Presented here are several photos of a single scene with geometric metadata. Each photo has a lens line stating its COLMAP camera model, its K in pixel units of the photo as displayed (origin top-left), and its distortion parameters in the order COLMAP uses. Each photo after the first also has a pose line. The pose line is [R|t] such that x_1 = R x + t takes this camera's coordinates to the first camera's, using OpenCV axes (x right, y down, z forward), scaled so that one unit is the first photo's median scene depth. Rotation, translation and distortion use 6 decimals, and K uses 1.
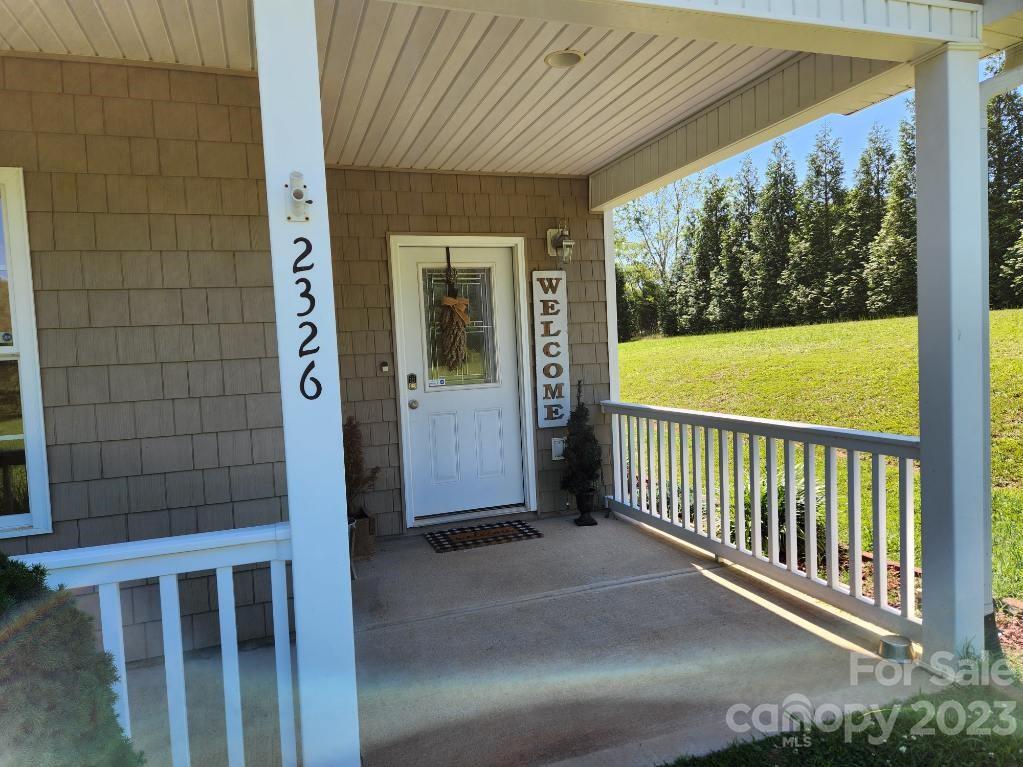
lens RADIAL K [[693.8, 0, 509.2], [0, 693.8, 379.4], [0, 0, 1]] dist [0.087771, -0.077574]
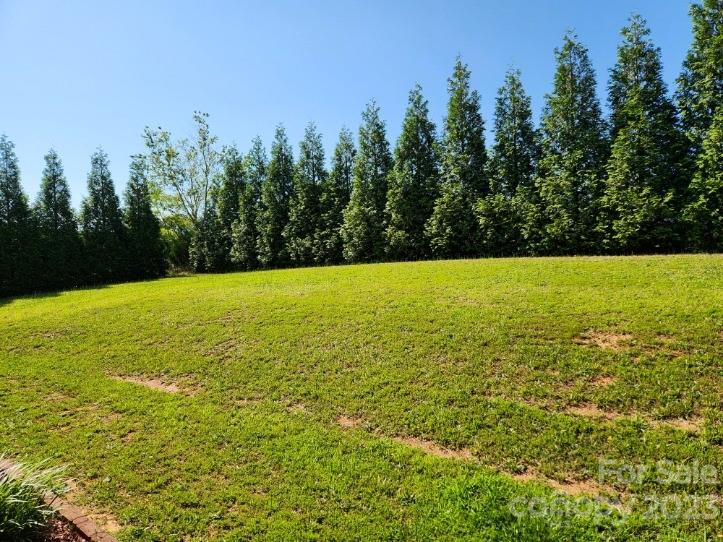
lens RADIAL K [[490.3, 0, 359.9], [0, 490.3, 268.1], [0, 0, 1]] dist [0.087771, -0.077574]
pose [[0.867076, 0.013729, 0.497987, 0.053034], [0.018898, 0.997994, -0.060417, -0.017319], [-0.497817, 0.061797, 0.865078, 0.138787]]
